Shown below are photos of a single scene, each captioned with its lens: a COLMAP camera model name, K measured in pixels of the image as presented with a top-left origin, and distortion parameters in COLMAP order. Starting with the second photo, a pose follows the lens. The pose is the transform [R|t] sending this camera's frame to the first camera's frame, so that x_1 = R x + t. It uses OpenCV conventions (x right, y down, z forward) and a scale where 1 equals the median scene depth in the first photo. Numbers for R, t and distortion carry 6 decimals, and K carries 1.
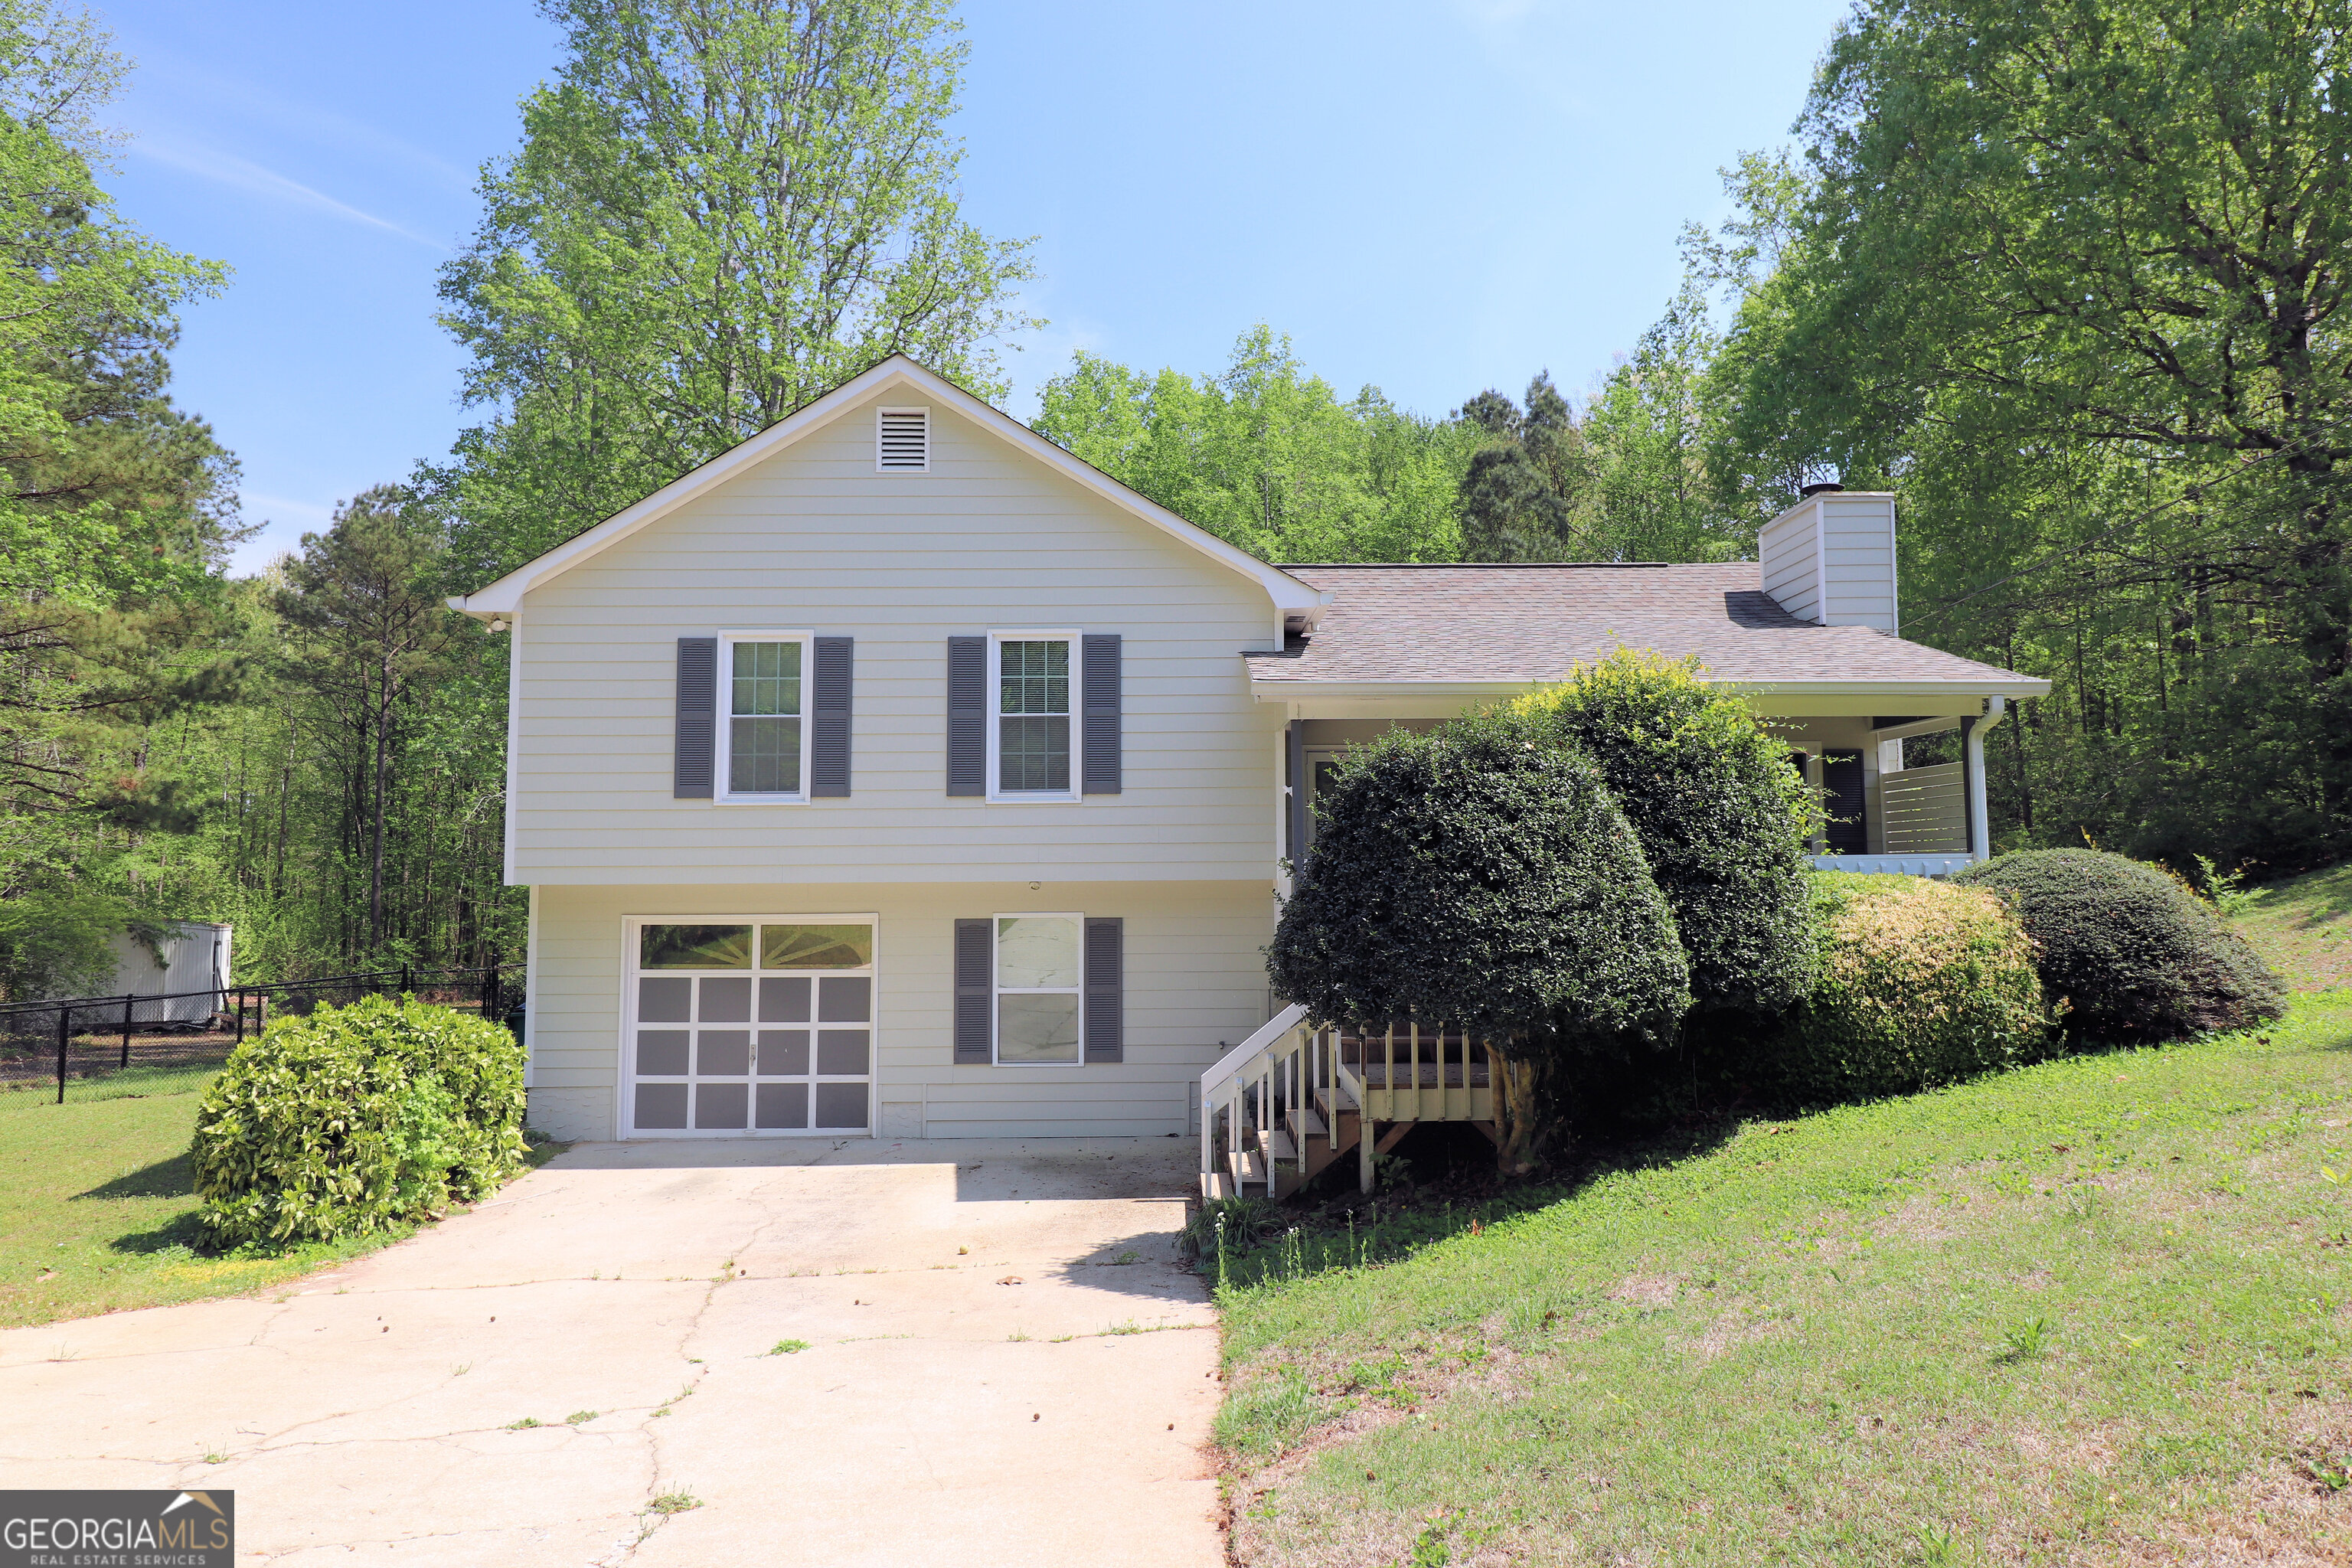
lens RADIAL K [[1535.0, 0, 1170.7], [0, 1535.0, 767.3], [0, 0, 1]] dist [0.002718, 0.001852]
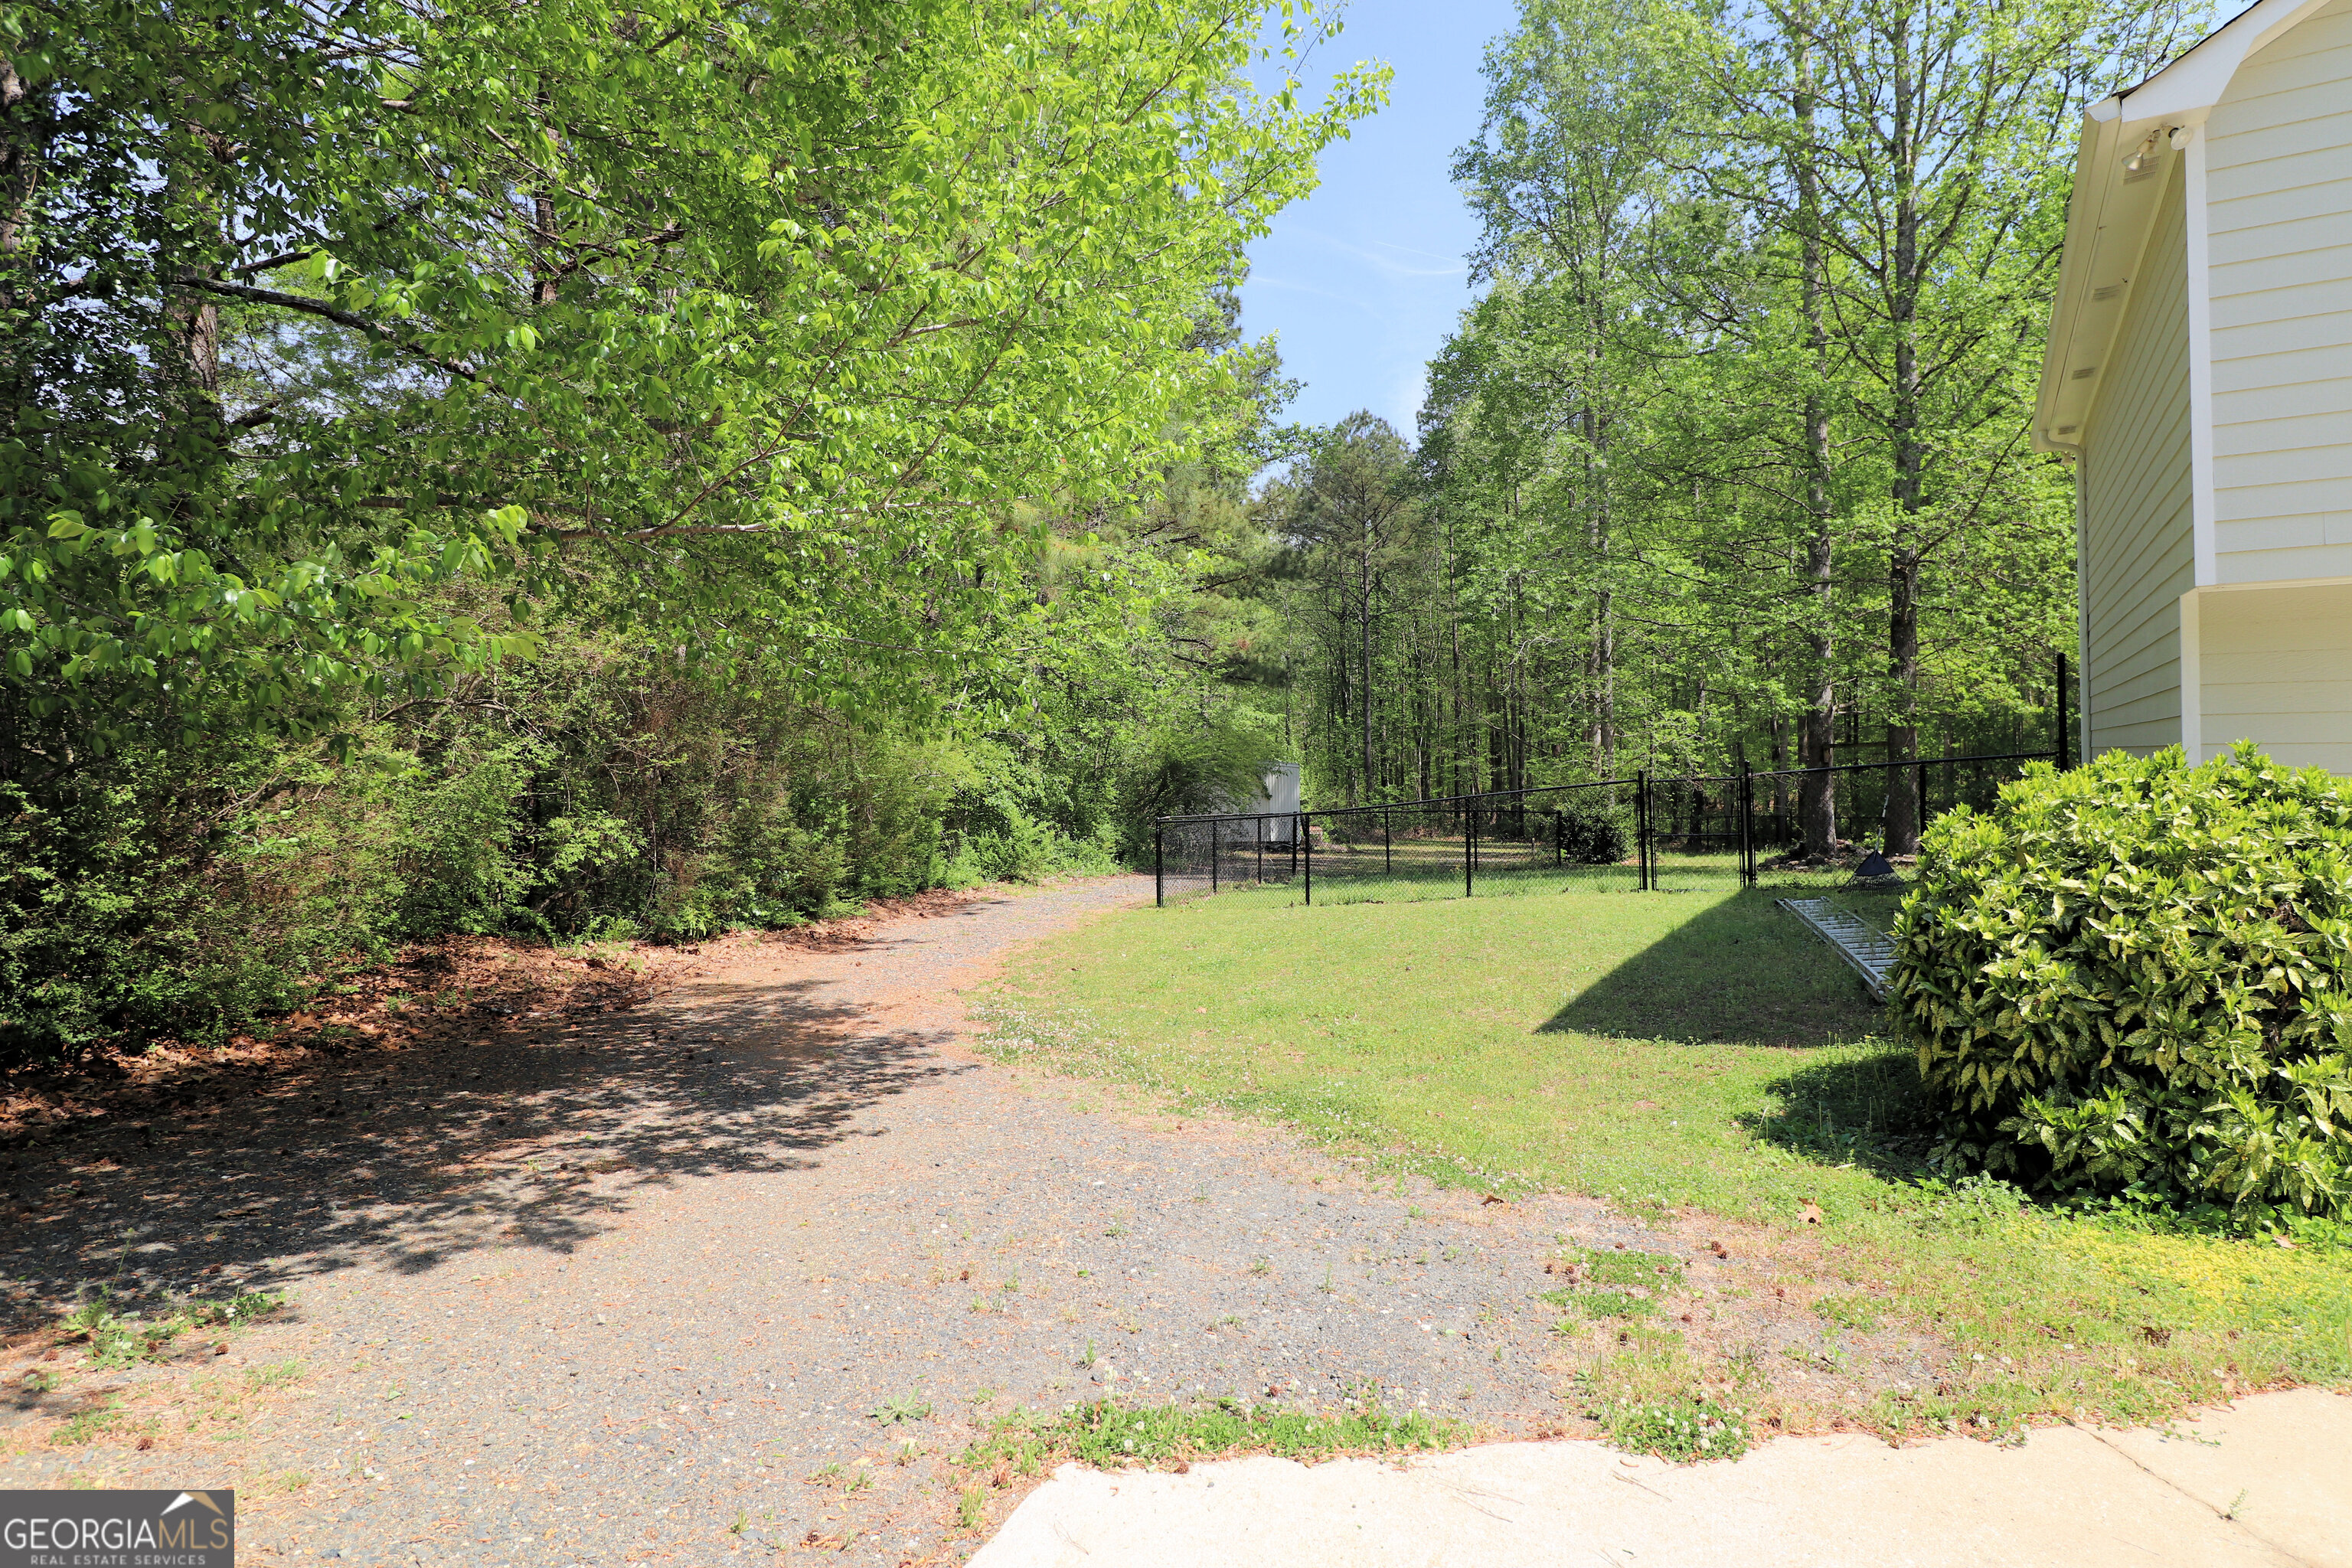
lens RADIAL K [[1275.6, 0, 1185.7], [0, 1275.6, 788.2], [0, 0, 1]] dist [-0.018882, -0.001883]
pose [[0.838273, -0.000132, -0.545251, -0.158164], [0.058015, 0.994345, 0.088952, 0.028658], [0.542155, -0.106199, 0.833540, 0.119405]]
